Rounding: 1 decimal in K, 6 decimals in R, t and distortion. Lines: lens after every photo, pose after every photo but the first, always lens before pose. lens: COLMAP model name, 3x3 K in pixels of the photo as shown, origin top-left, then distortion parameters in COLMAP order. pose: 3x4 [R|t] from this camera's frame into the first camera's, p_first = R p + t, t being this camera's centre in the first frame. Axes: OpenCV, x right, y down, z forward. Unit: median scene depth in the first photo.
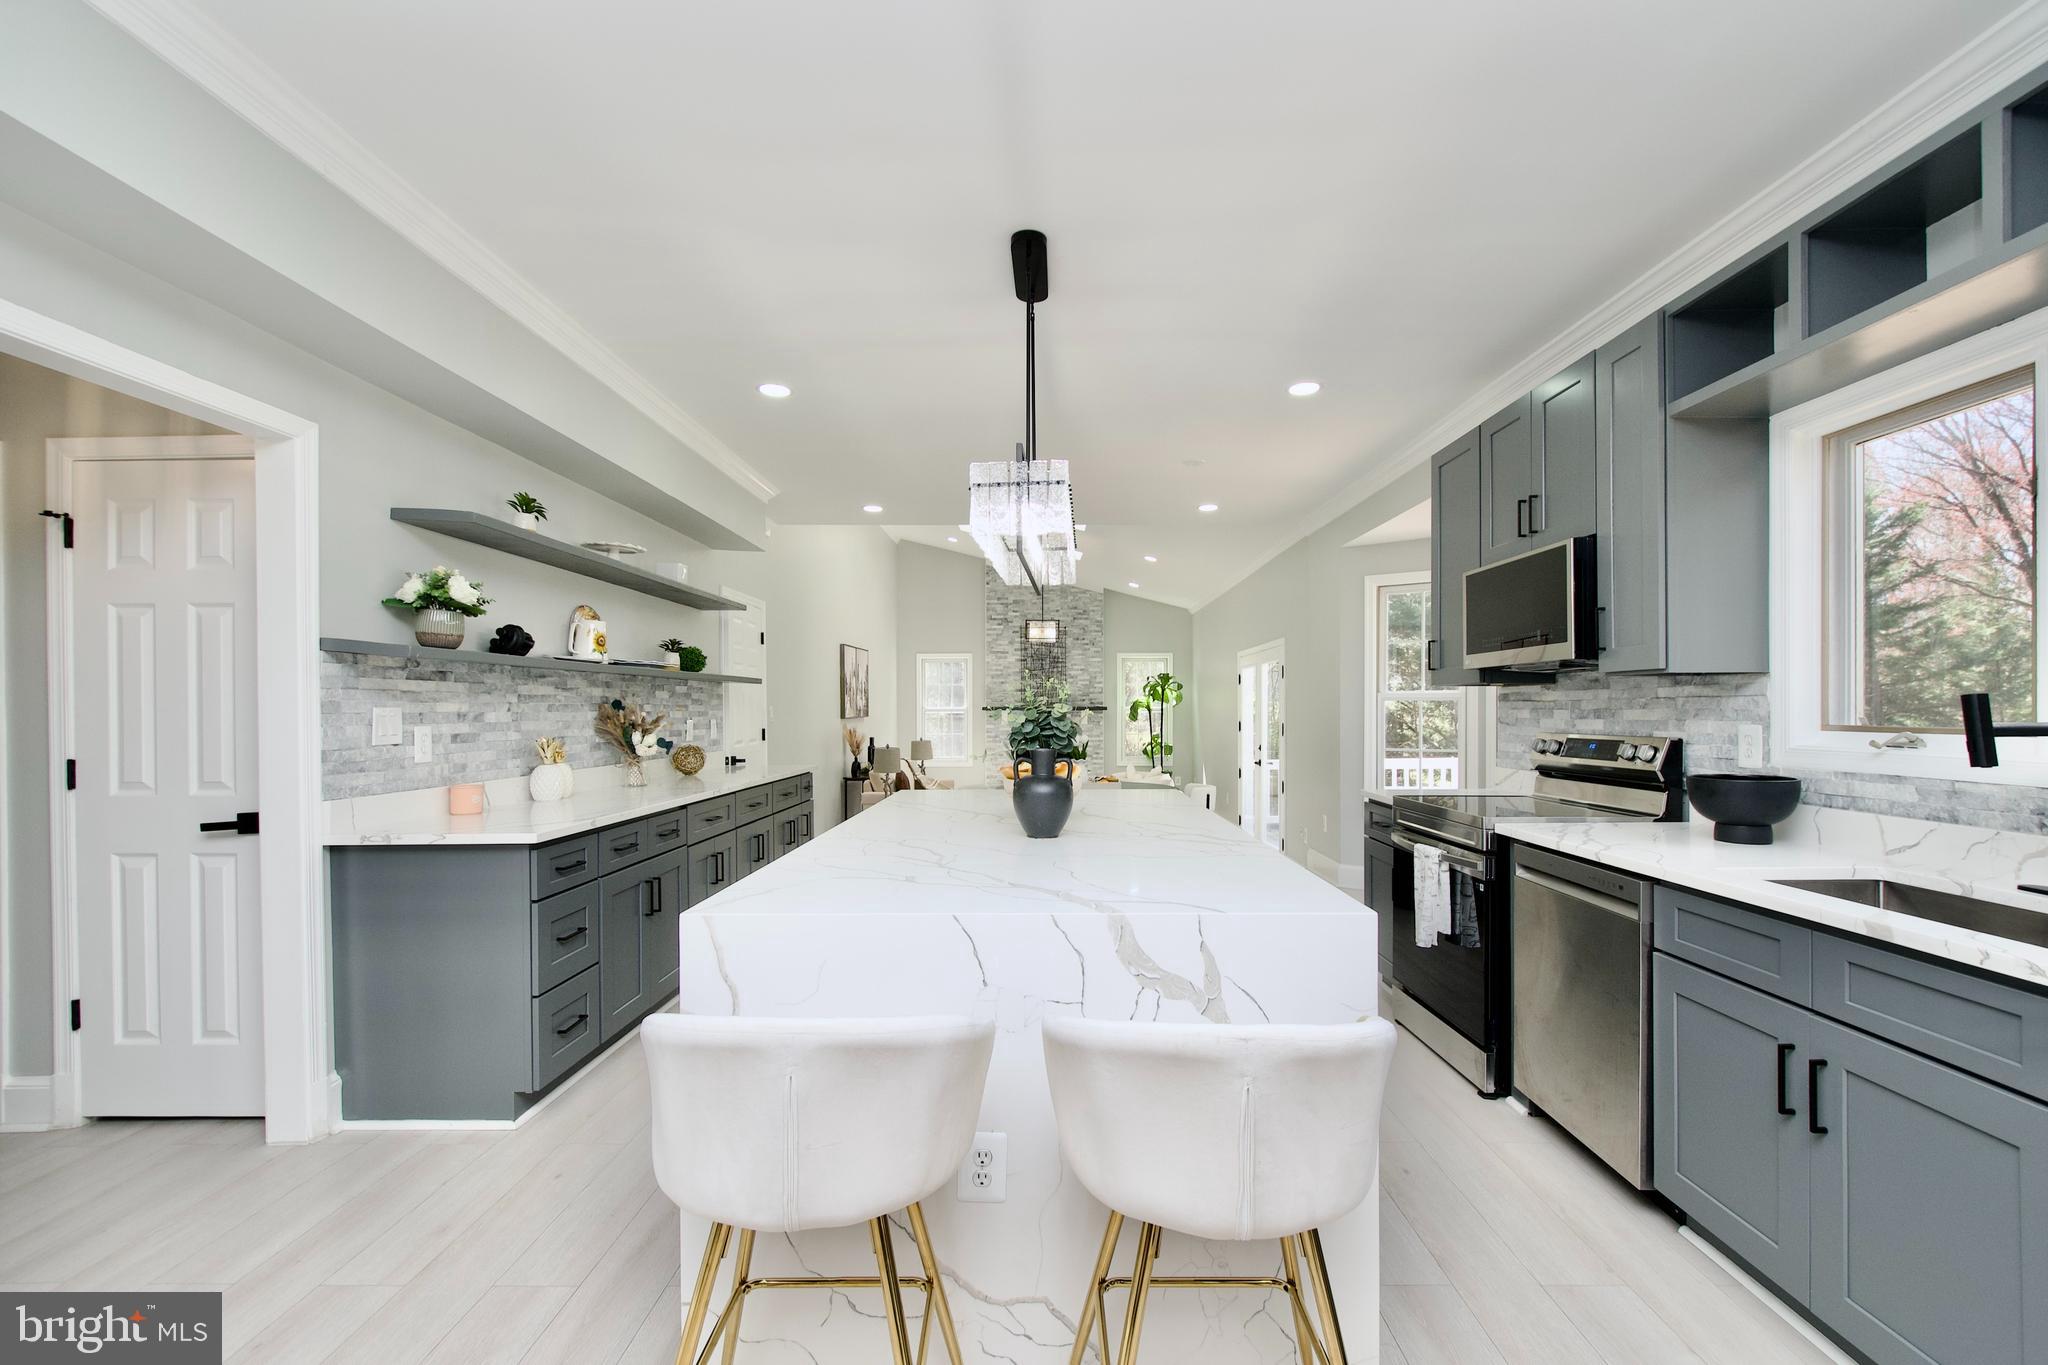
lens RADIAL K [[899.7, 0, 1040.6], [0, 899.7, 711.5], [0, 0, 1]] dist [0.006738, -0.004571]
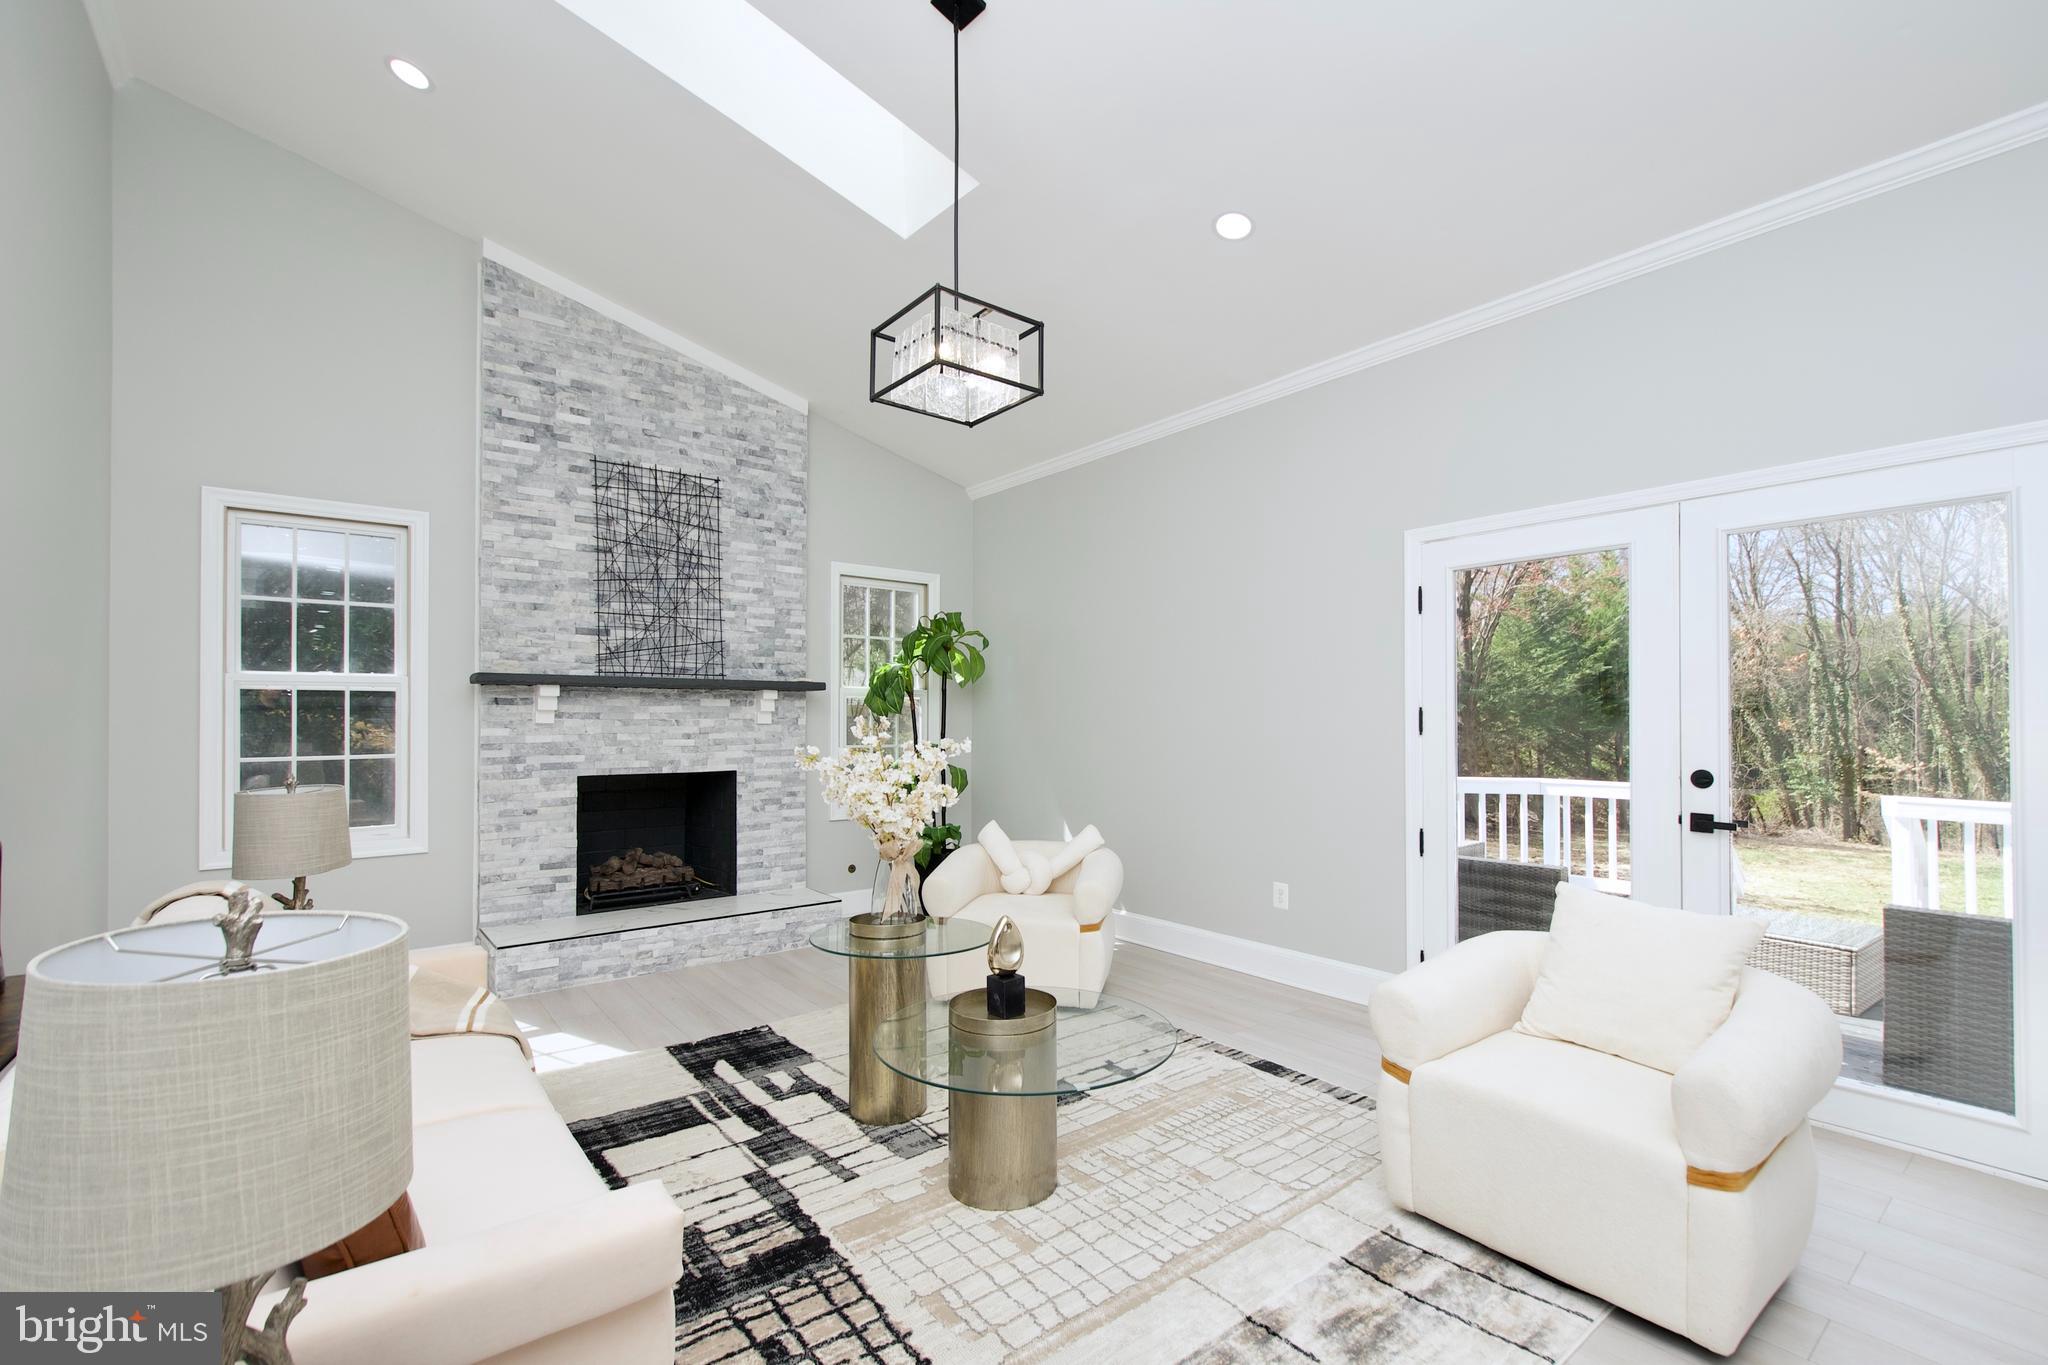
lens RADIAL K [[899.7, 0, 1047.3], [0, 899.7, 713.0], [0, 0, 1]] dist [0.006738, -0.004571]
pose [[0.774556, 0.009288, 0.632437, -0.436294], [-0.002575, 0.999930, -0.011532, 0.052926], [-0.632500, 0.007303, 0.774526, 2.380963]]
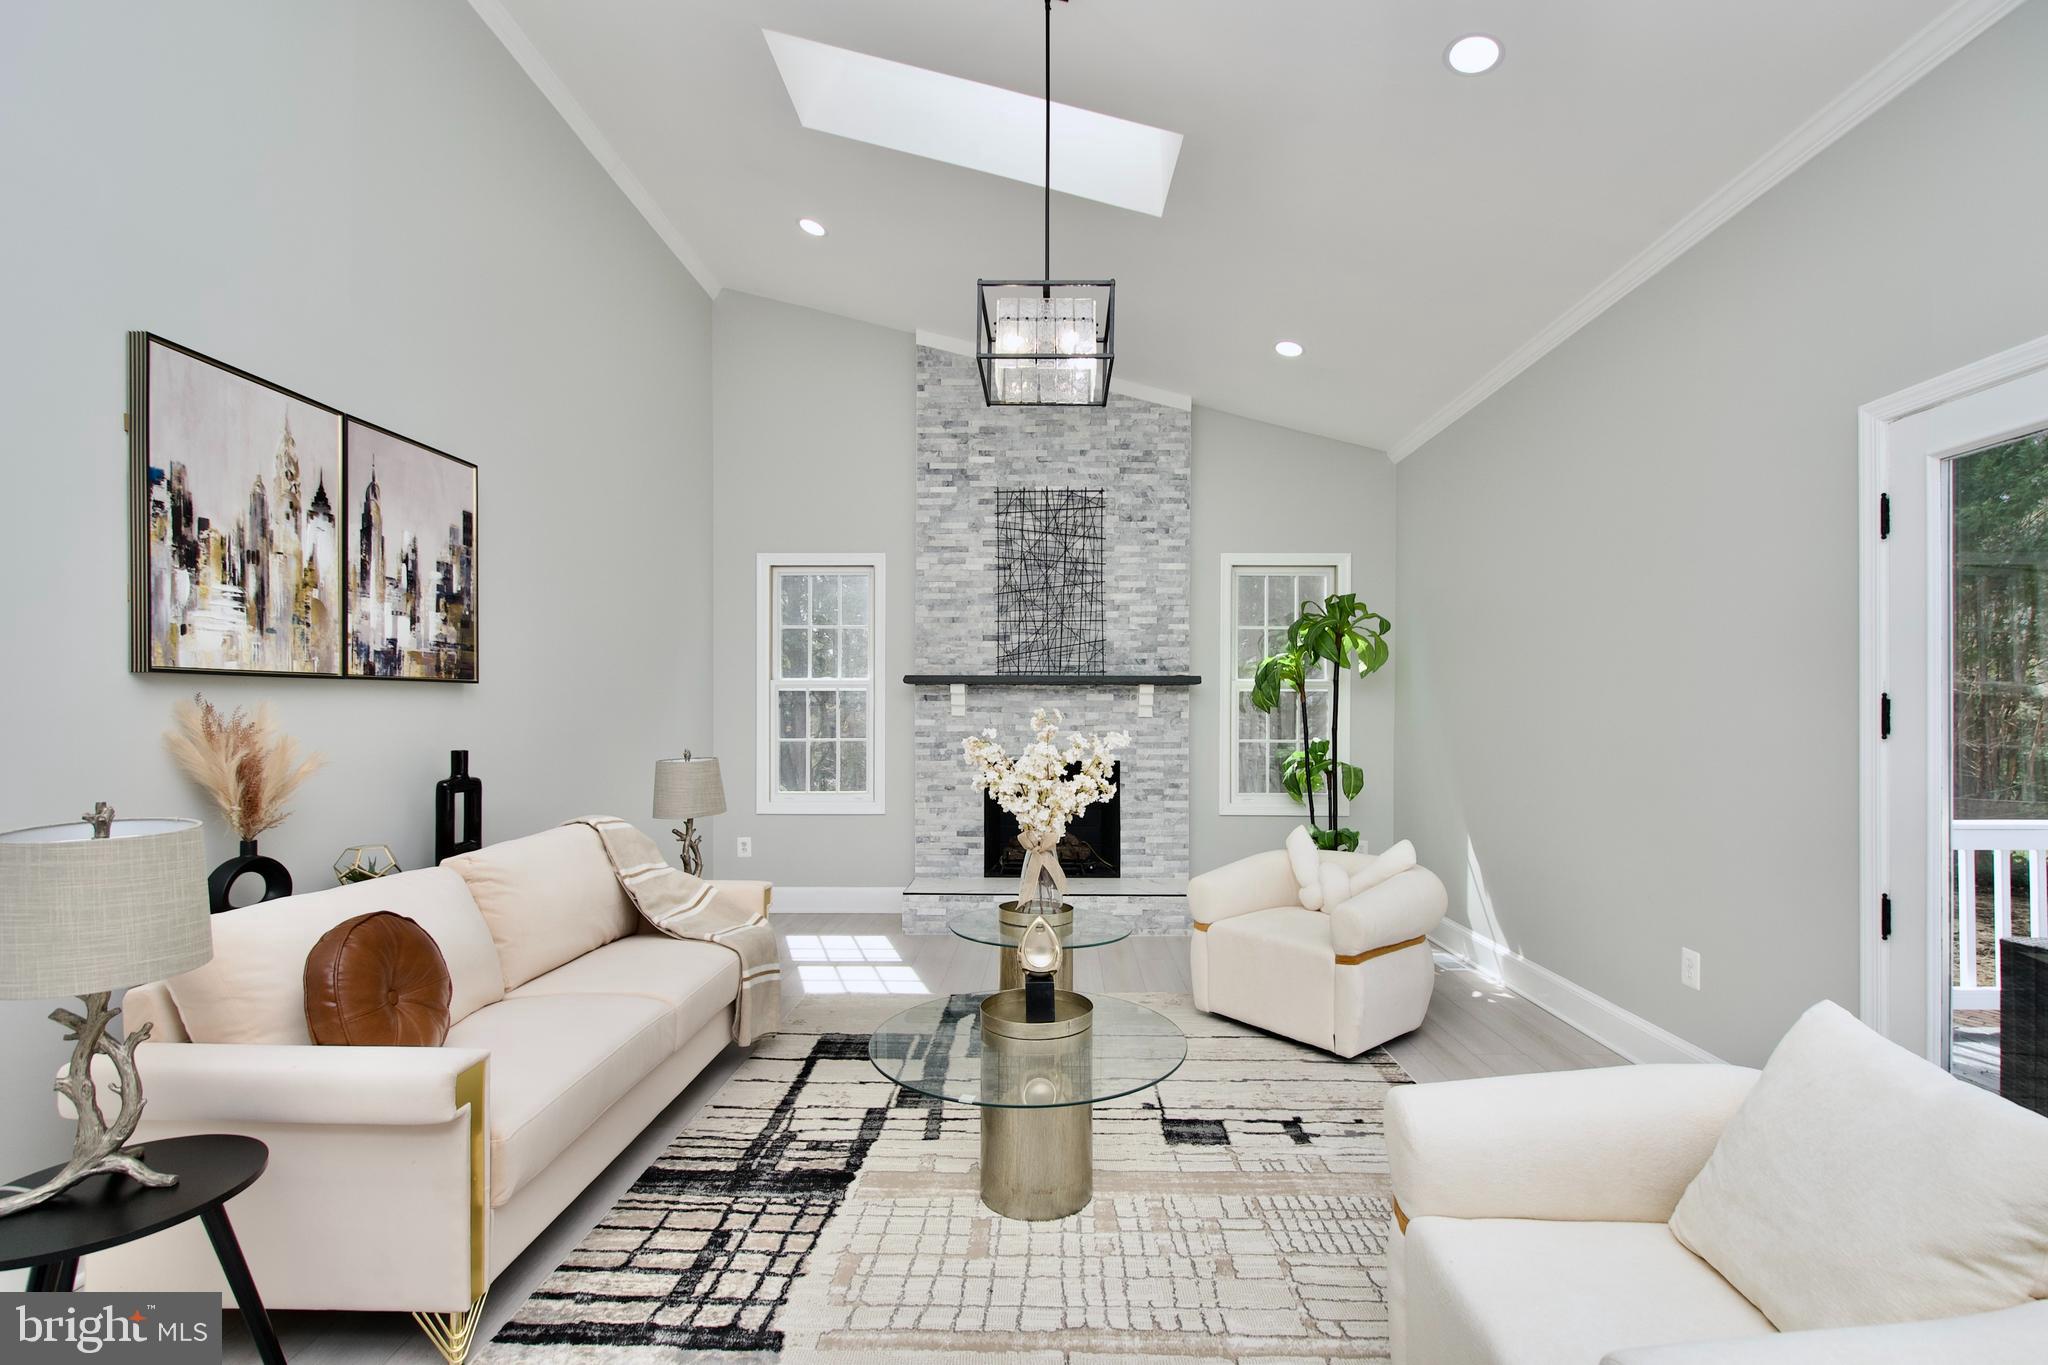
lens RADIAL K [[899.7, 0, 1035.2], [0, 899.7, 713.0], [0, 0, 1]] dist [0.006738, -0.004571]
pose [[0.999878, 0.007327, -0.013773, 0.010319], [-0.007342, 0.999973, -0.000988, 0.050653], [0.013765, 0.001089, 0.999905, 2.263658]]
